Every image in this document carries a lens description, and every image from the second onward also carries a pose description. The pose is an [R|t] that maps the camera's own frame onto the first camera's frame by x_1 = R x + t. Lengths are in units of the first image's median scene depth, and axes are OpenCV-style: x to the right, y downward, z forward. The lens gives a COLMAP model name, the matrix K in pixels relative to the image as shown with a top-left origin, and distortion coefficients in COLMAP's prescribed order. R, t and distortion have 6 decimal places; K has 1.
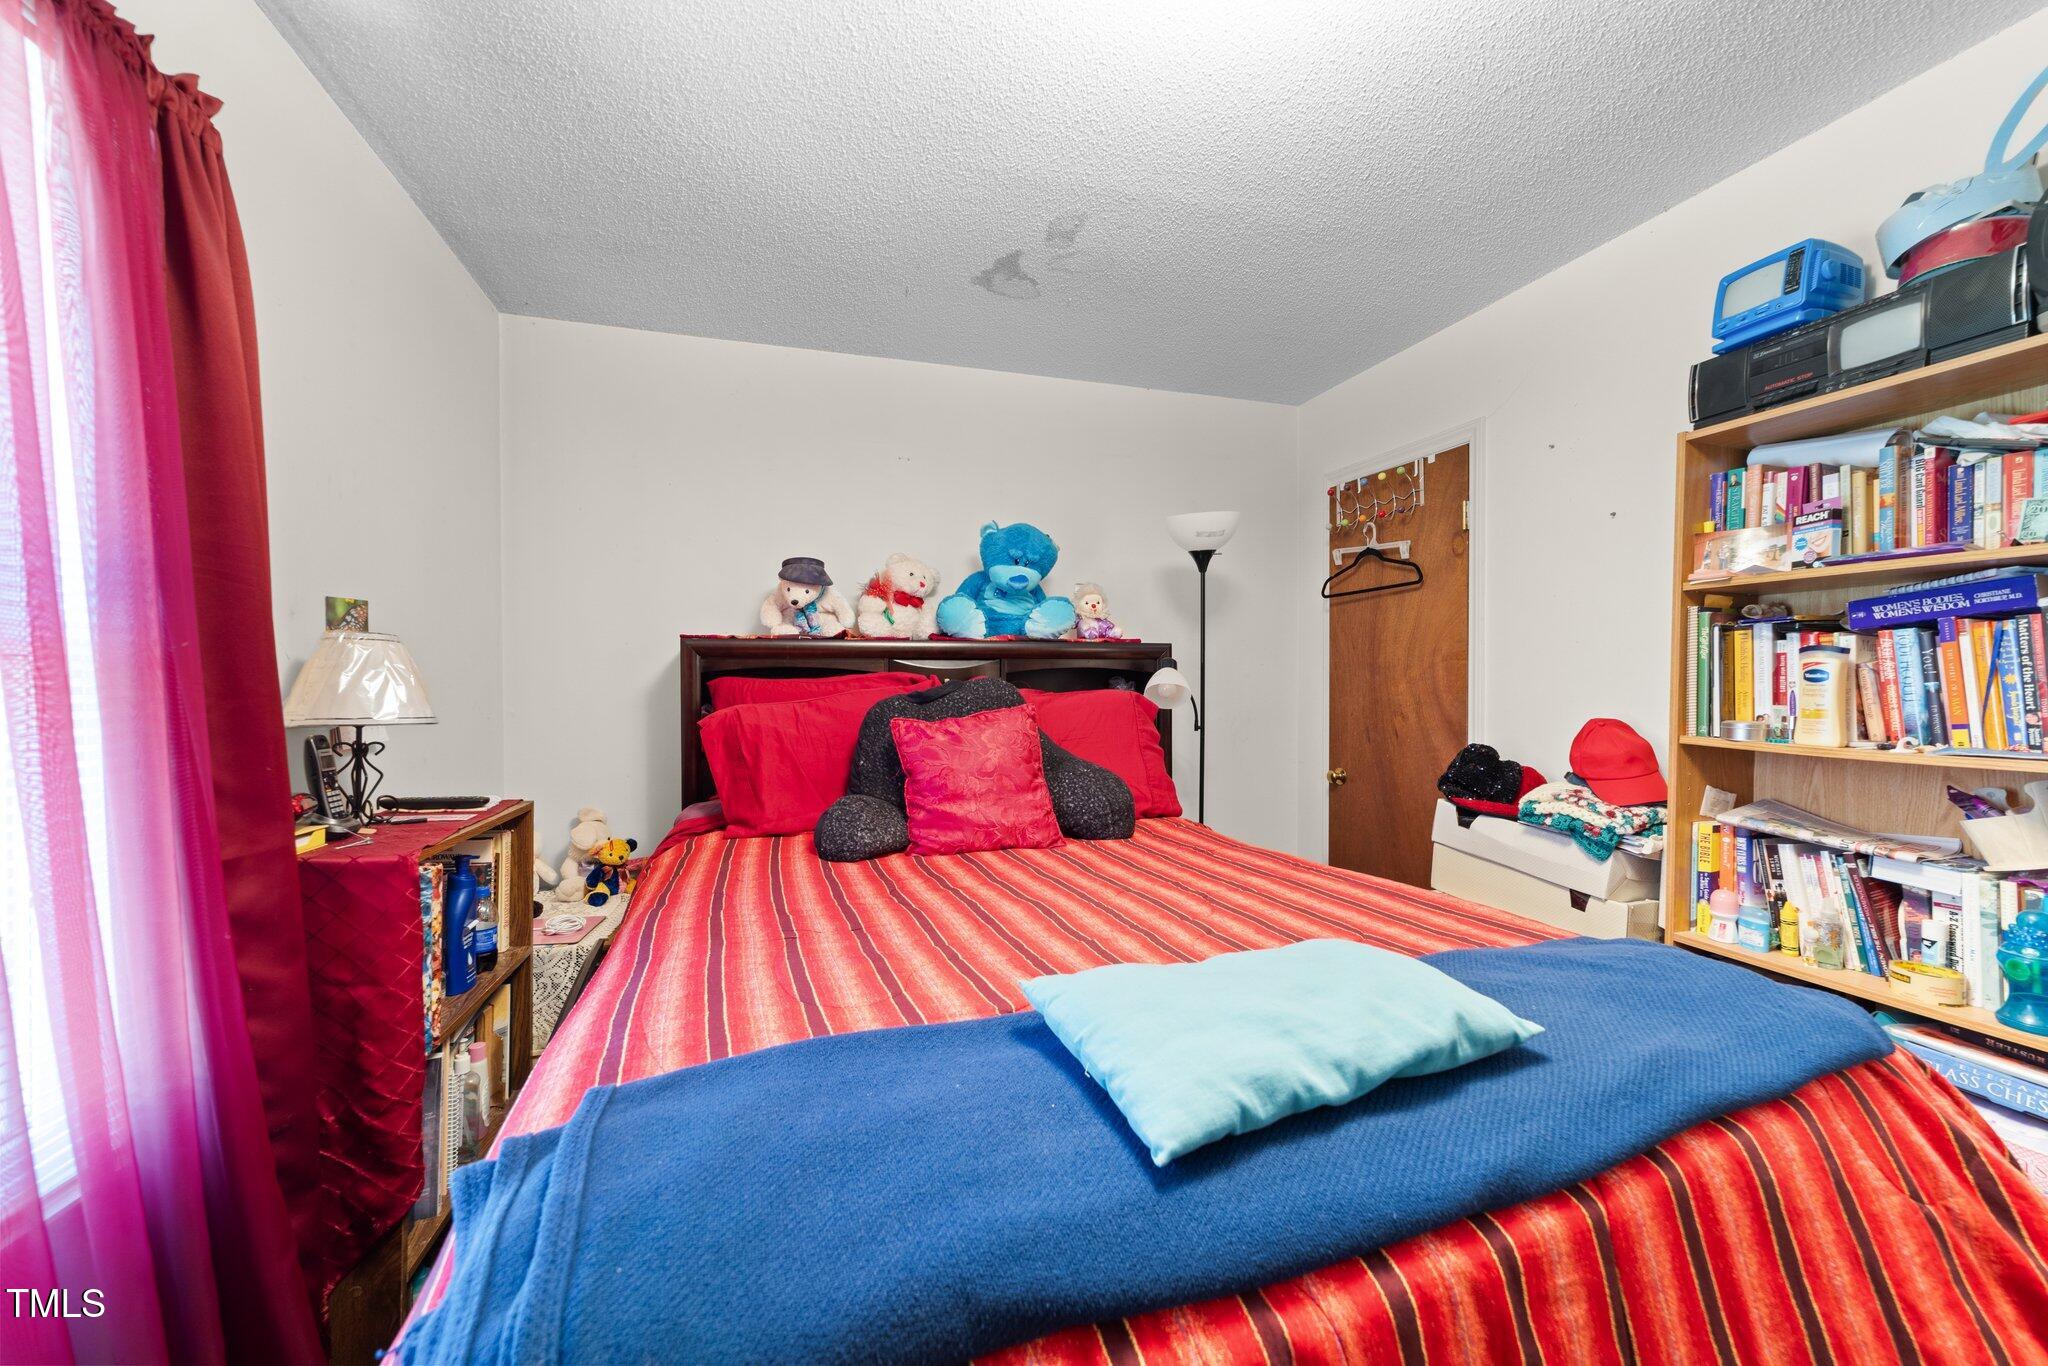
lens RADIAL K [[786.7, 0, 1014.9], [0, 786.7, 681.0], [0, 0, 1]] dist [-0.001738, -0.000102]
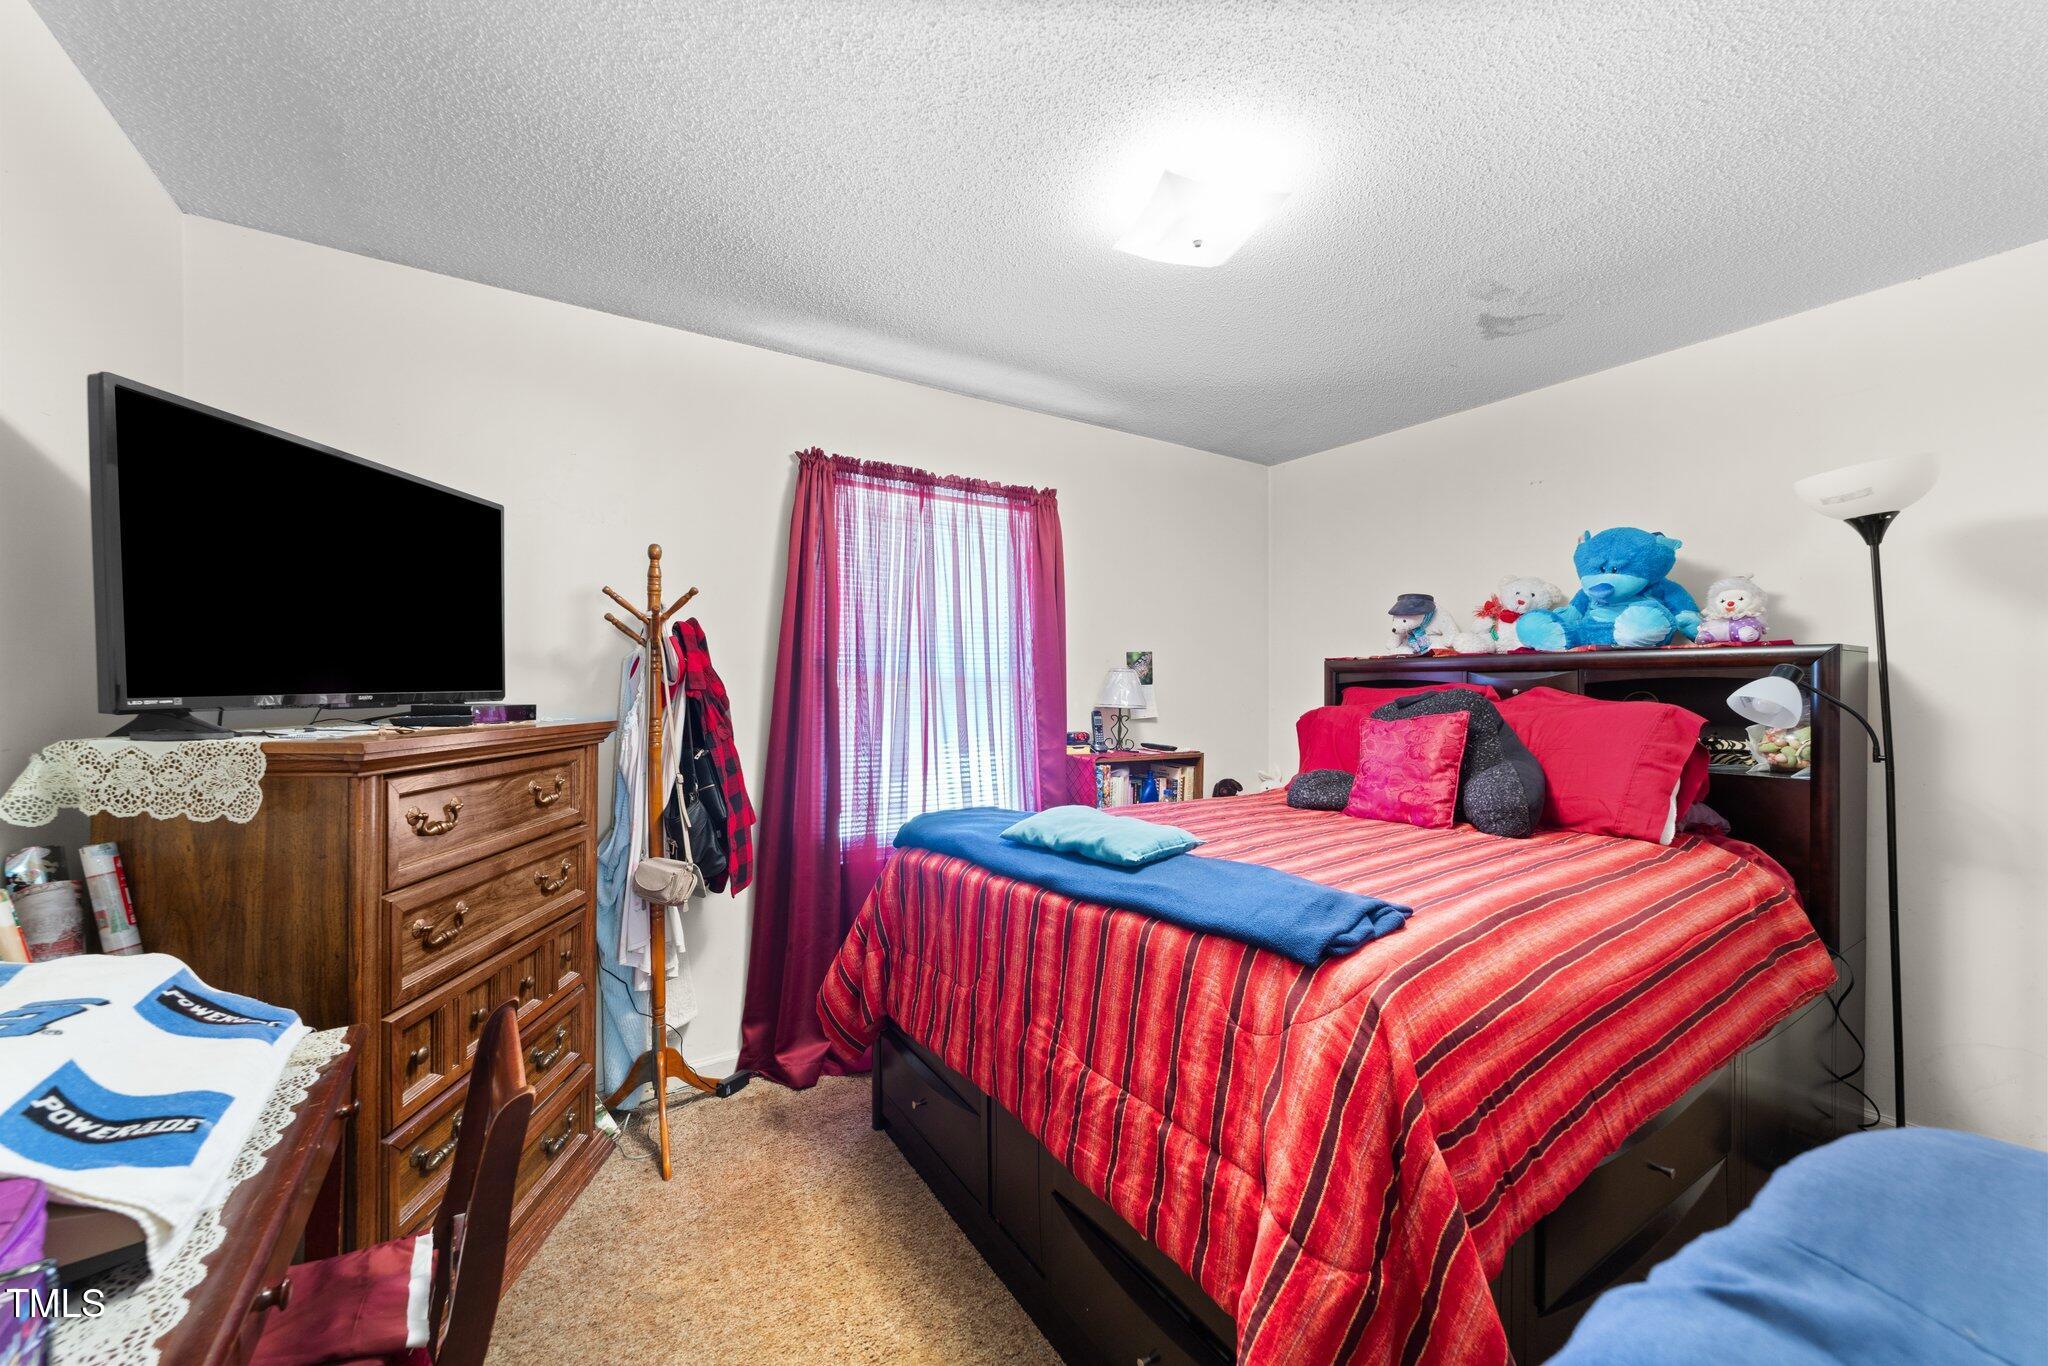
lens RADIAL K [[786.7, 0, 1014.9], [0, 786.7, 681.0], [0, 0, 1]] dist [-0.001738, -0.000102]
pose [[0.268893, -0.004039, -0.963162, 0.778932], [-0.002960, 0.999983, -0.005020, -0.006827], [0.963166, 0.004200, 0.268876, 0.039046]]
